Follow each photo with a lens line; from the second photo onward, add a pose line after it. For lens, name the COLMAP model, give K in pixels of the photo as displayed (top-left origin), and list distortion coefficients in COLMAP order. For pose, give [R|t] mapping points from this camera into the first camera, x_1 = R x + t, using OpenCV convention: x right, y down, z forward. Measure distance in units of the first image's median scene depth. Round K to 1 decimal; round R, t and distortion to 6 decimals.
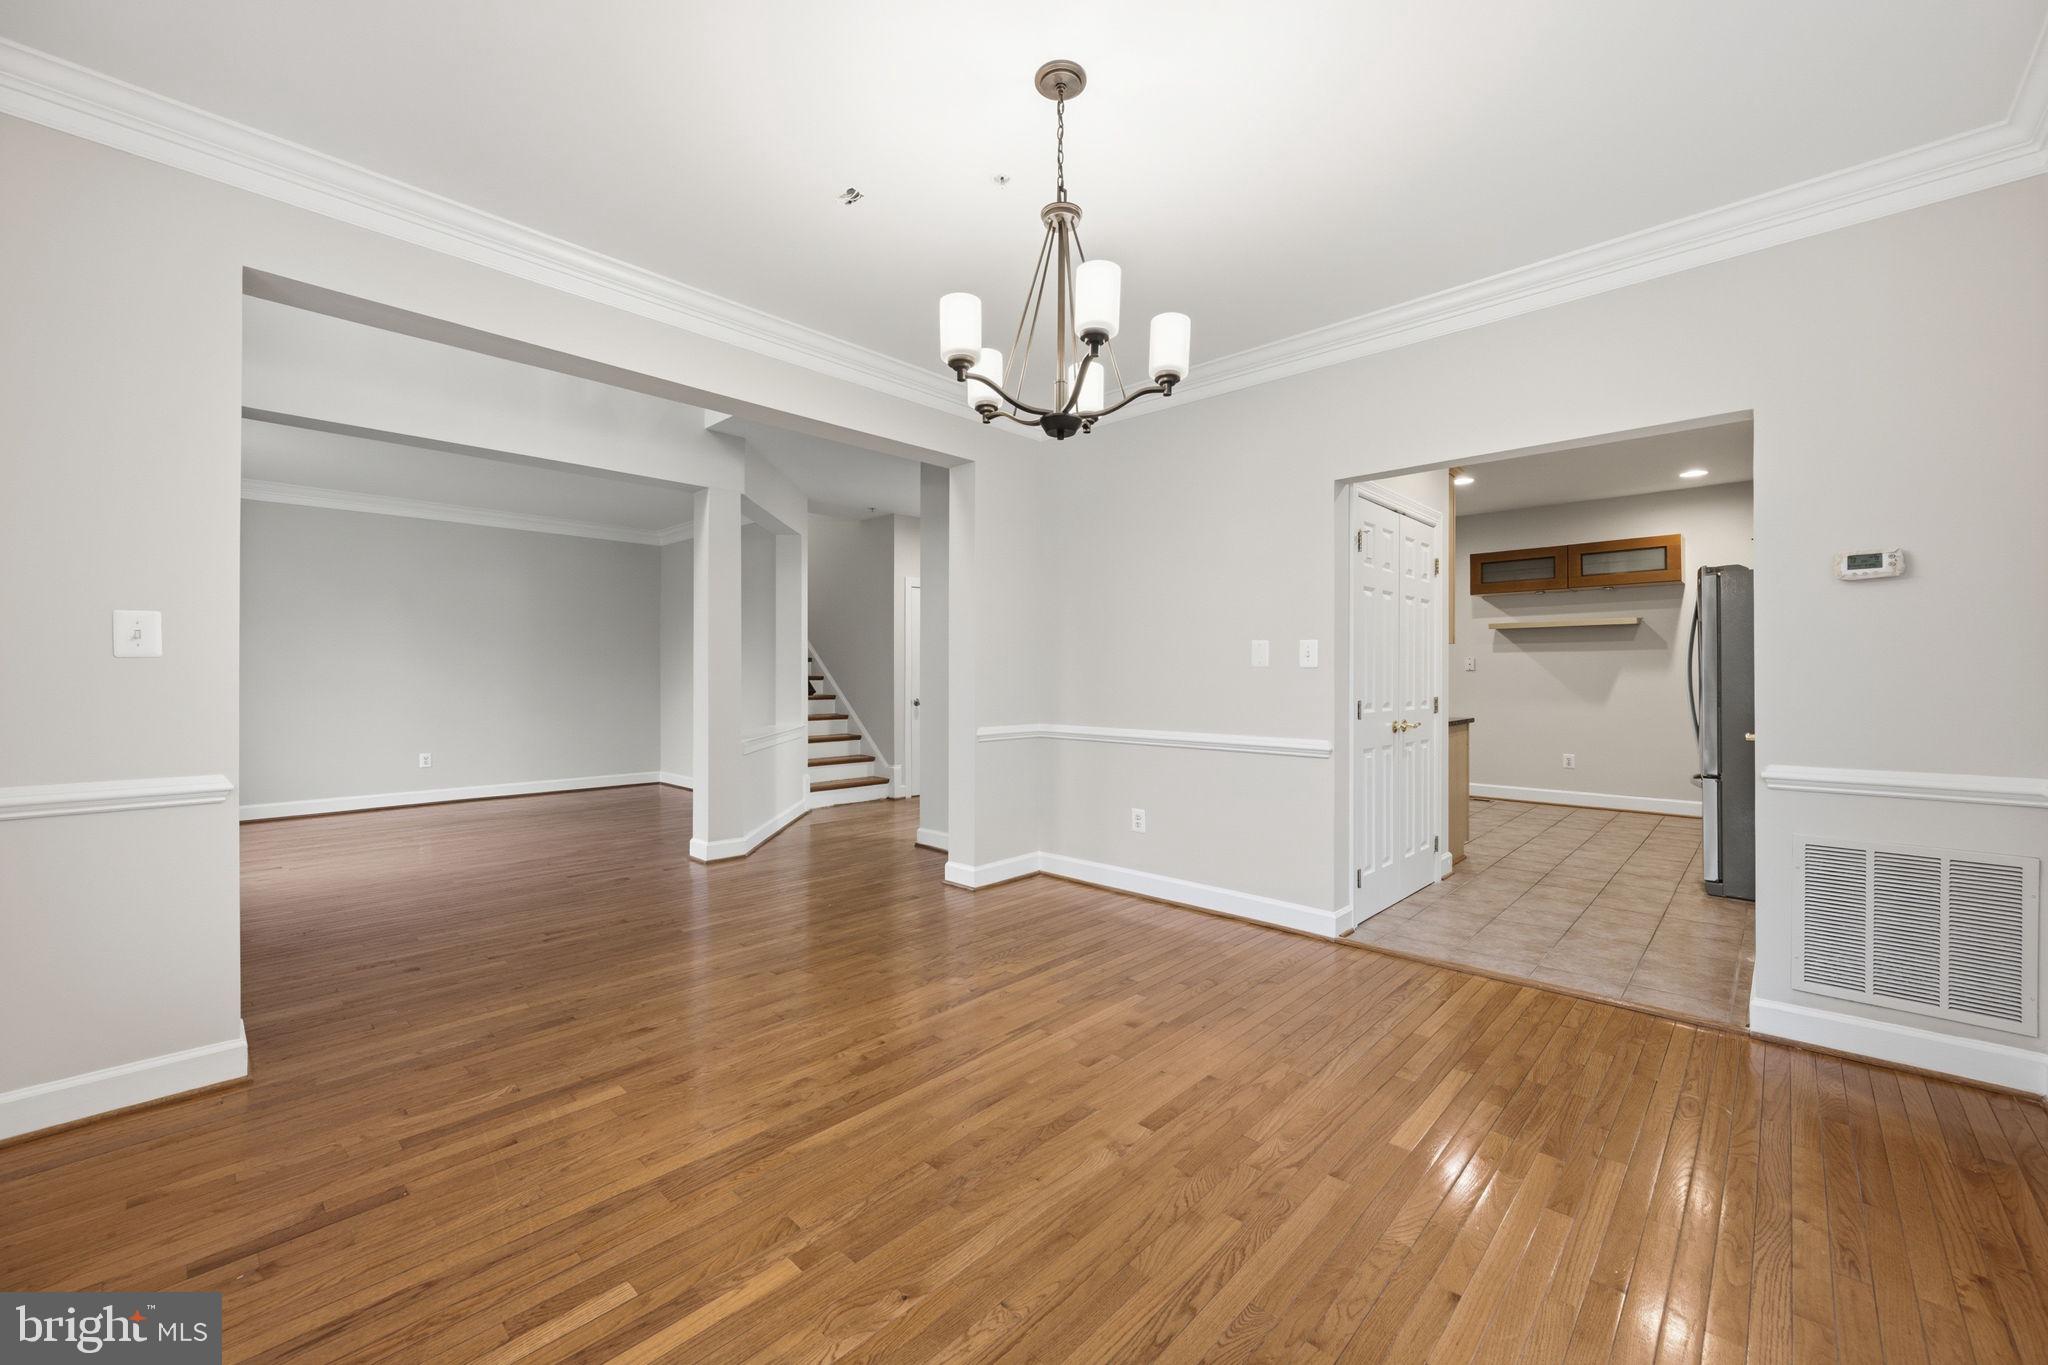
lens RADIAL K [[801.2, 0, 1028.3], [0, 801.2, 676.2], [0, 0, 1]] dist [-0.002221, -0.000106]
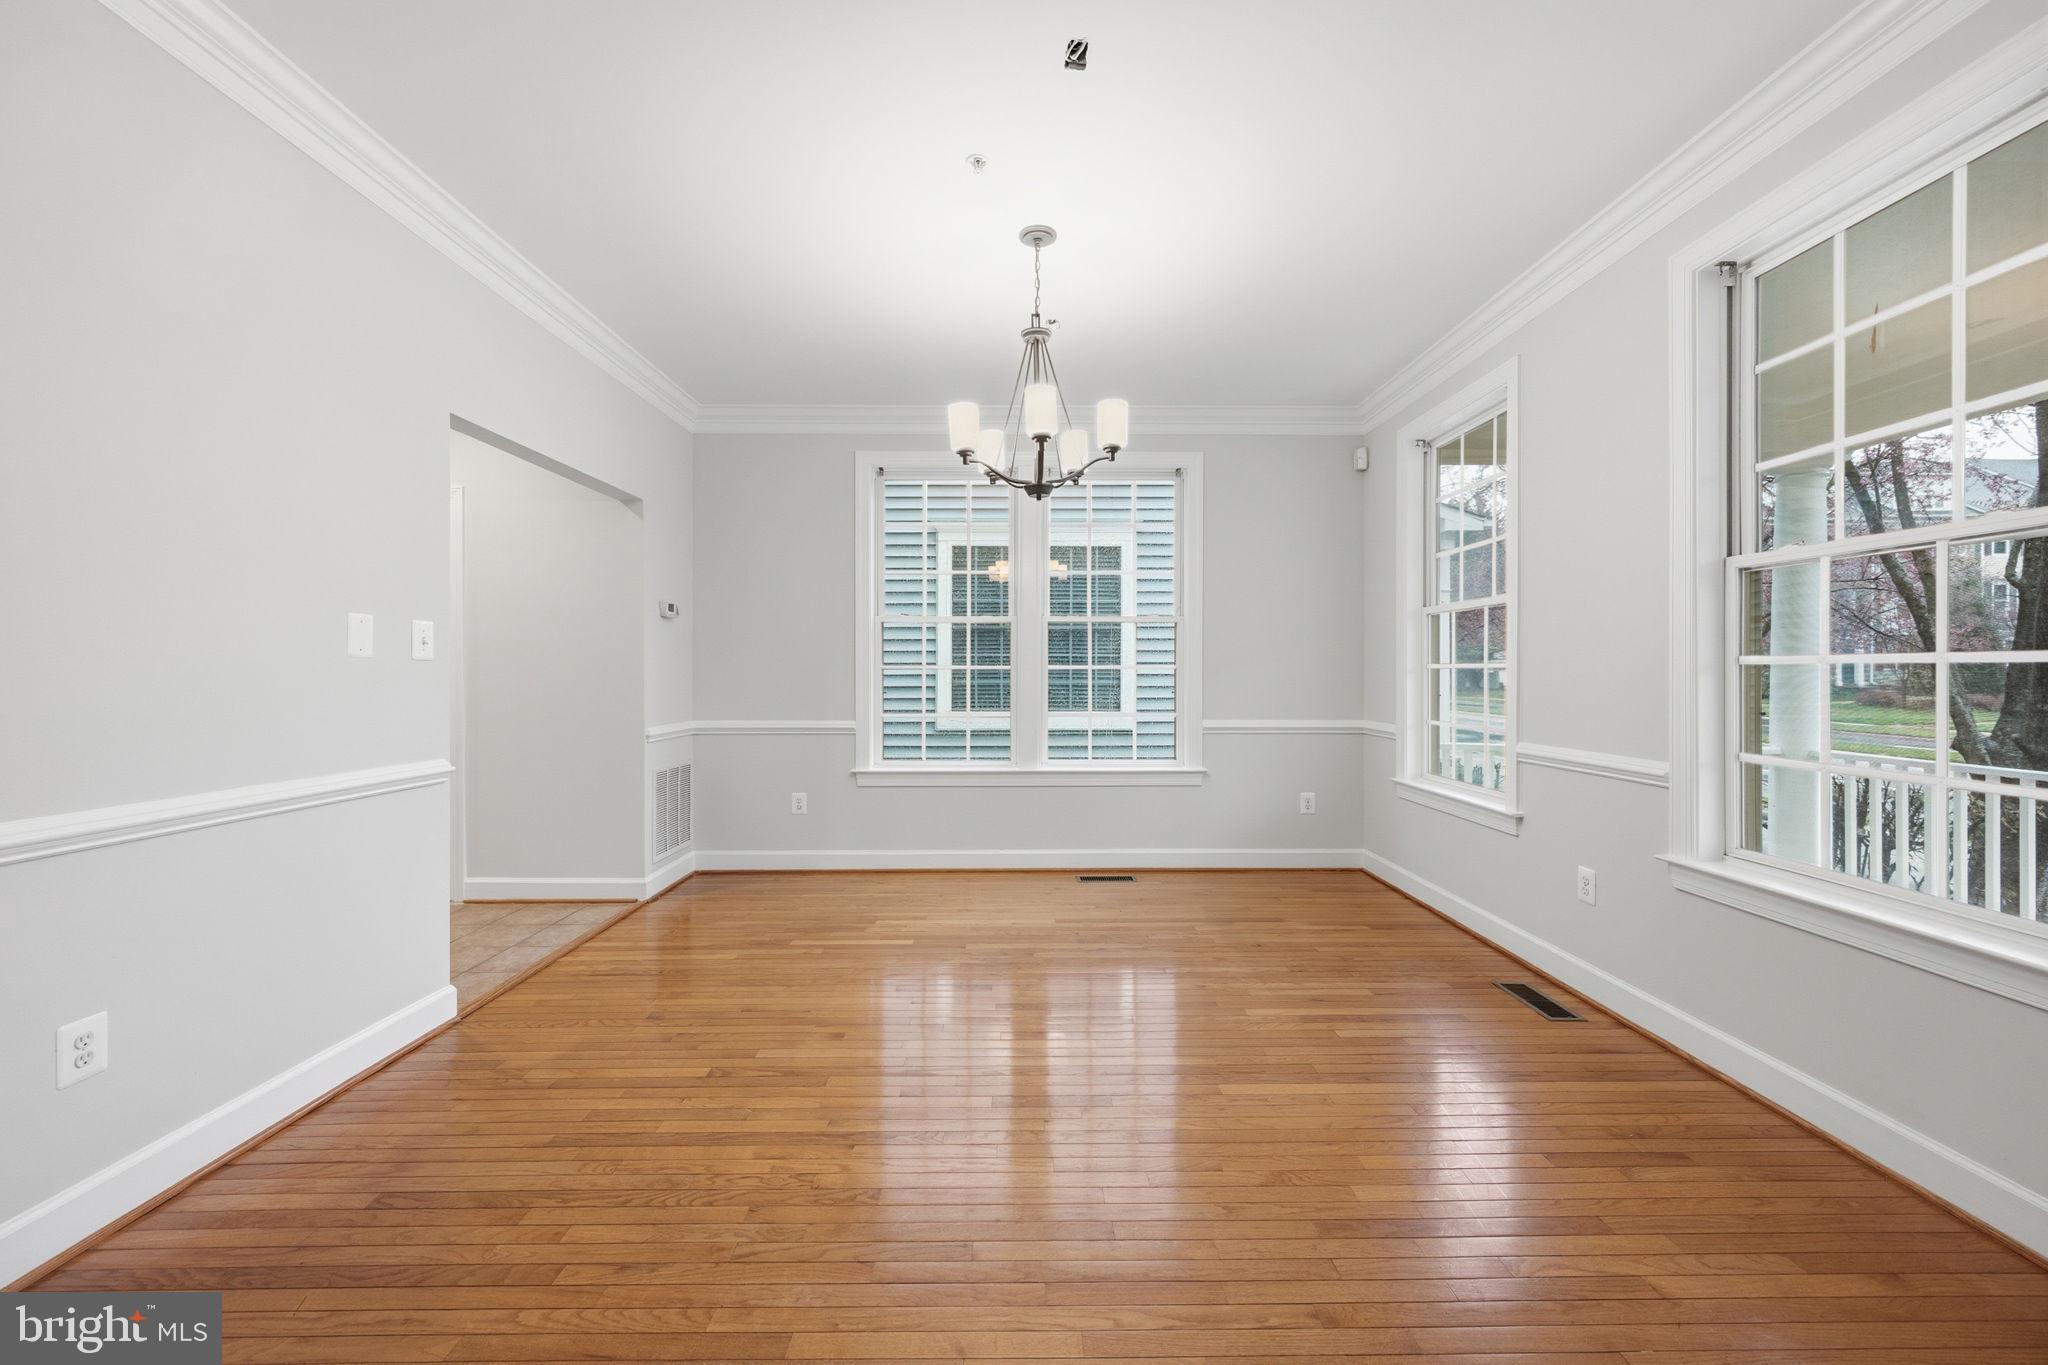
lens RADIAL K [[801.2, 0, 1023.6], [0, 801.2, 676.8], [0, 0, 1]] dist [-0.002221, -0.000106]
pose [[-0.683981, -0.003531, 0.729491, -0.751767], [0.000385, 0.999986, 0.005202, 0.000272], [-0.729500, 0.003839, -0.683970, 1.559153]]
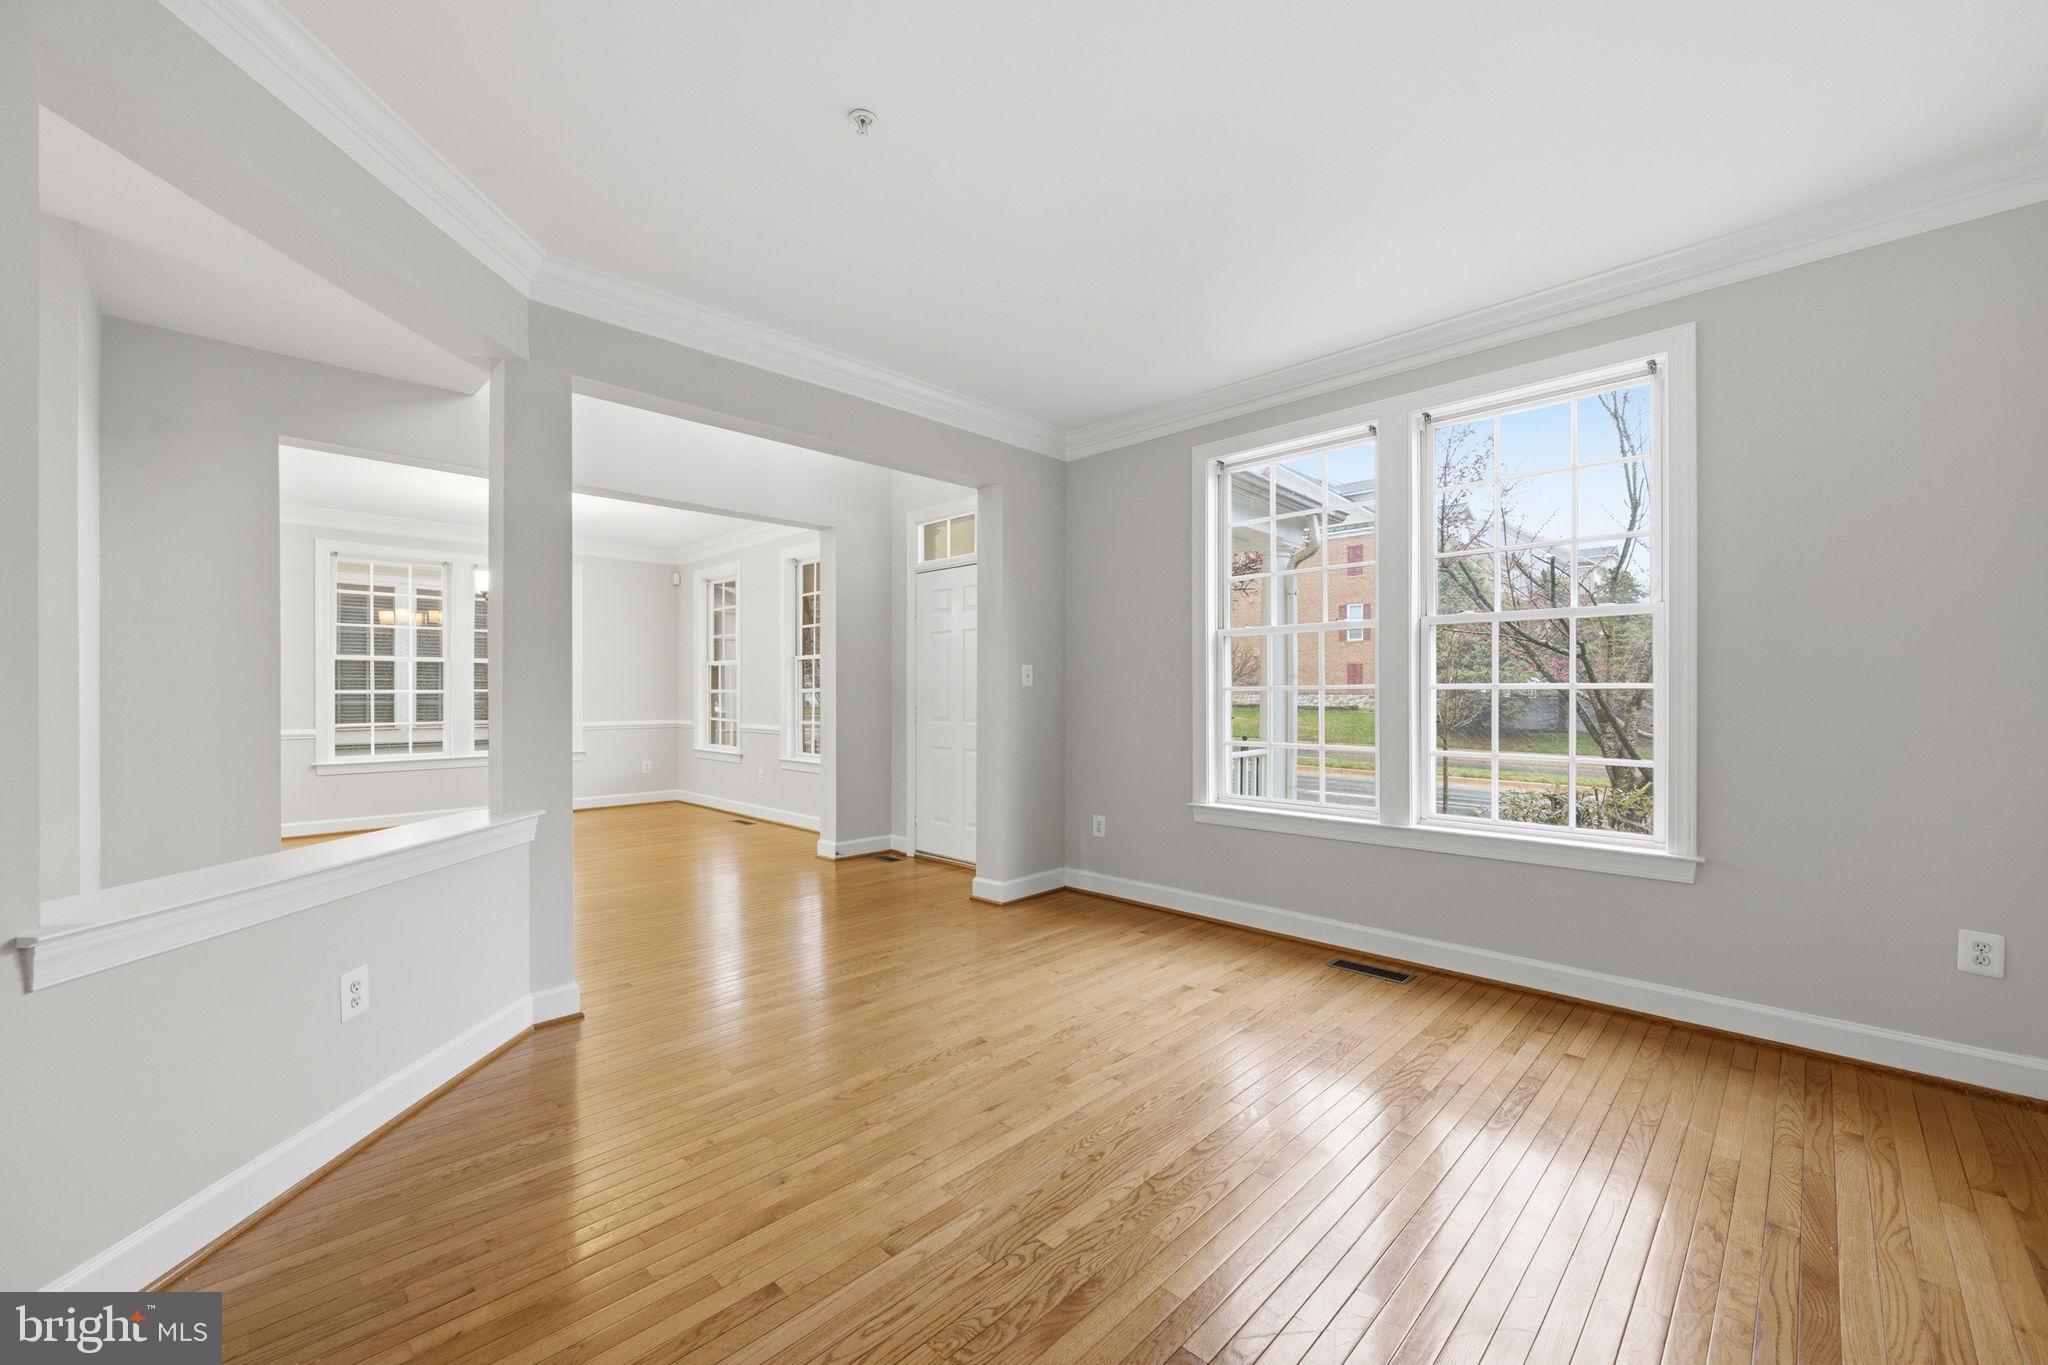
lens RADIAL K [[801.2, 0, 1032.5], [0, 801.2, 698.3], [0, 0, 1]] dist [-0.002221, -0.000106]
pose [[-0.999850, 0.001277, 0.017259, -1.514820], [0.001363, 0.999987, 0.004950, 0.000777], [-0.017252, 0.004972, -0.999839, 3.122469]]
